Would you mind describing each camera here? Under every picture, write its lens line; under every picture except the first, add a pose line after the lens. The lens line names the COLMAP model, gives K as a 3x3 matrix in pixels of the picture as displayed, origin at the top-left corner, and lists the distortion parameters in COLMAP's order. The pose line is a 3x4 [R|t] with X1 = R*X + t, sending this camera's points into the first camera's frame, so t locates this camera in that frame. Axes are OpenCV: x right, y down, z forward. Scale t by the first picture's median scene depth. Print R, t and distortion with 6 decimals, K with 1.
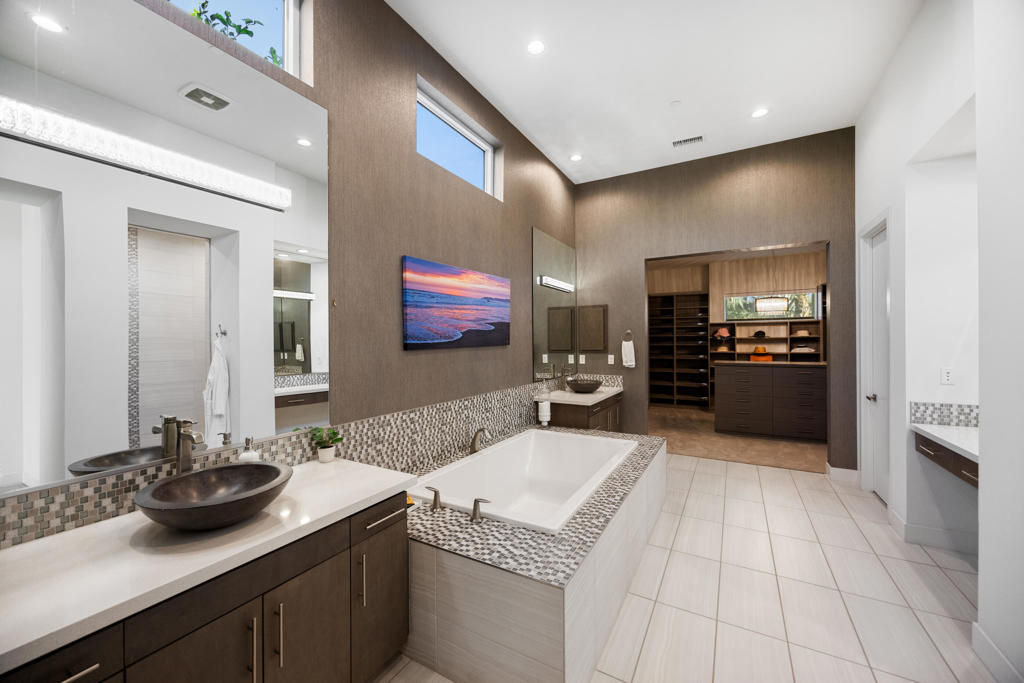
lens RADIAL K [[391.1, 0, 512.0], [0, 391.1, 341.5], [0, 0, 1]] dist [0.000514, 0.000006]
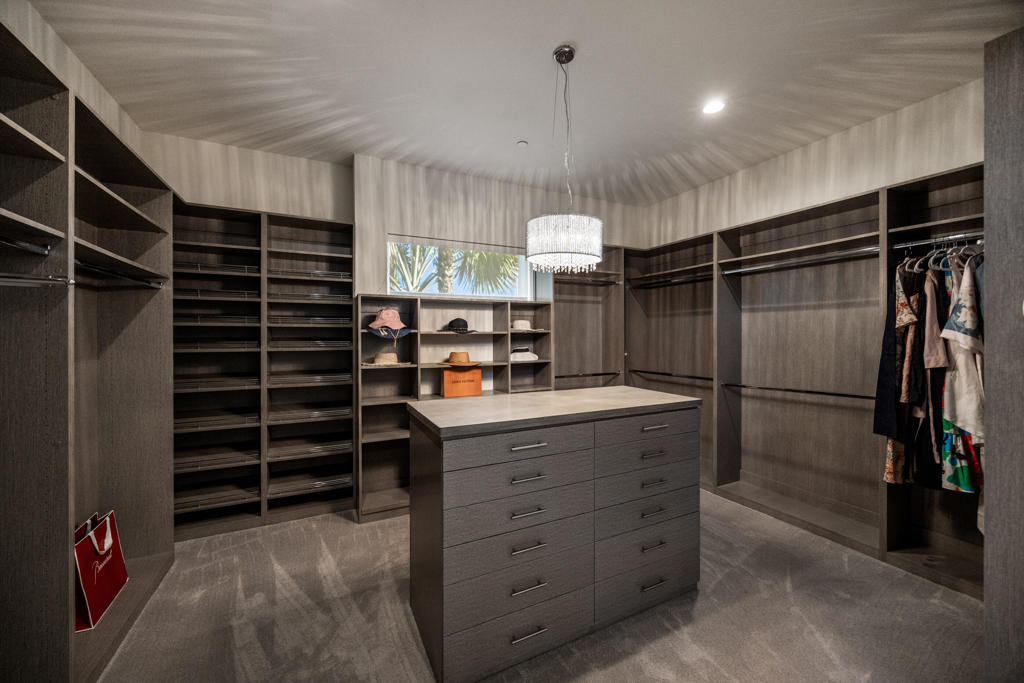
lens RADIAL K [[390.2, 0, 514.5], [0, 390.2, 334.9], [0, 0, 1]] dist [-0.003069, -0.000035]
pose [[0.553744, 0.004472, 0.832675, 0.465067], [-0.000619, 0.999988, -0.004959, -0.007753], [-0.832687, 0.002231, 0.553740, 1.153466]]
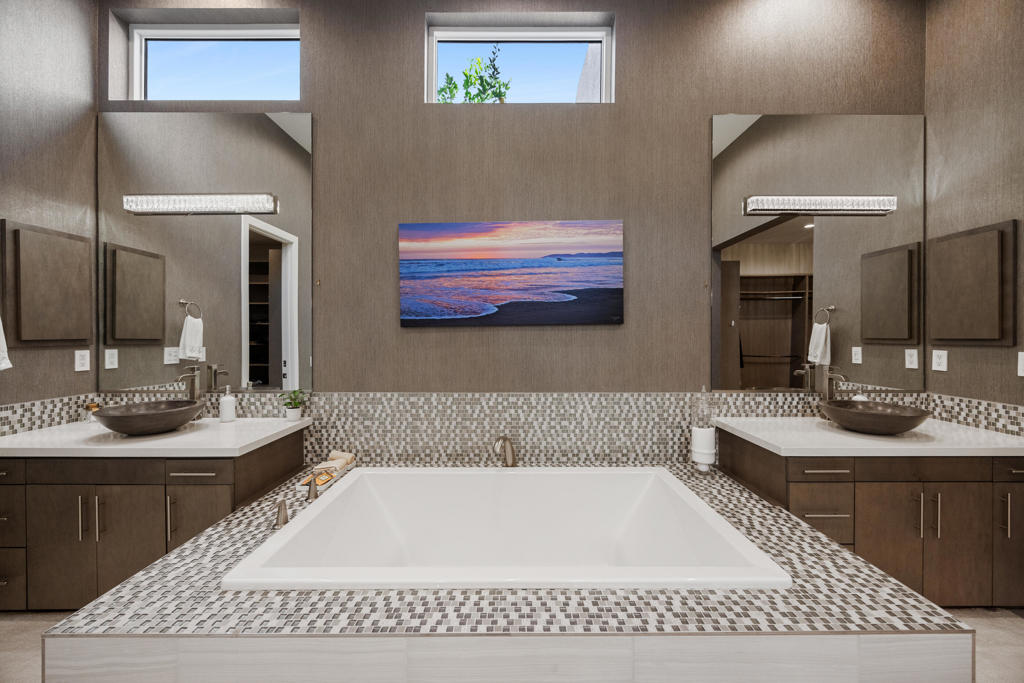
lens RADIAL K [[390.2, 0, 514.5], [0, 390.2, 334.9], [0, 0, 1]] dist [-0.003069, -0.000035]
pose [[0.496899, 0.004692, -0.867796, 0.400348], [-0.004423, 0.999986, 0.002874, 0.022770], [0.867797, 0.002411, 0.496913, 0.470642]]
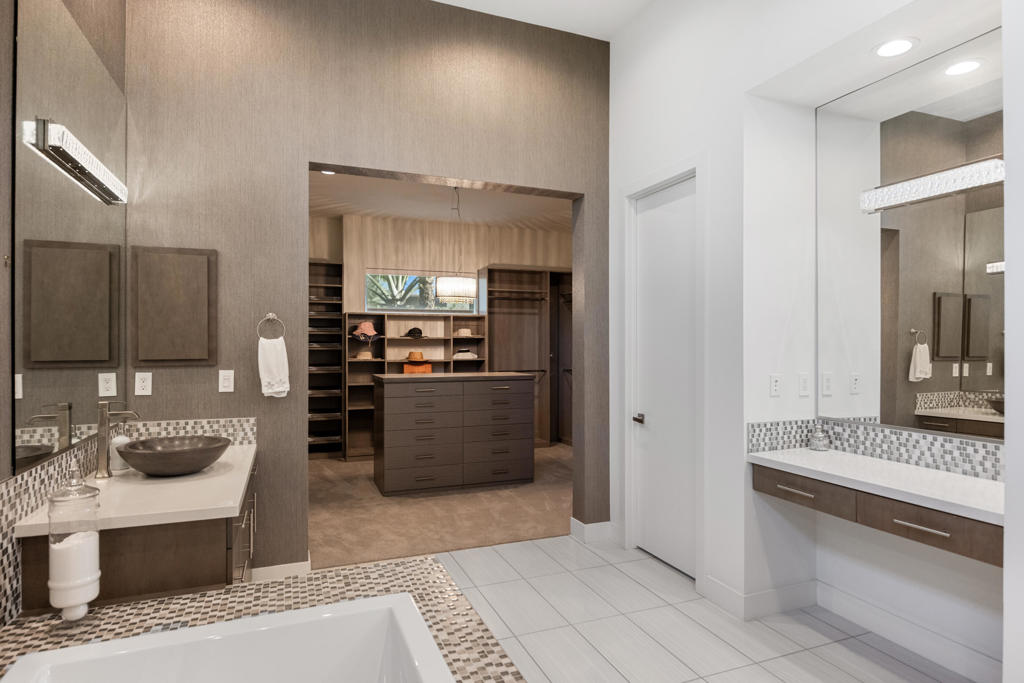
lens RADIAL K [[571.0, 0, 512.0], [0, 571.0, 341.5], [0, 0, 1]] dist [0.004635, -0.000143]
pose [[0.621091, 0.010241, 0.783672, -0.048892], [-0.003123, 0.999939, -0.010592, 0.010580], [-0.783732, 0.004131, 0.621085, 0.449560]]
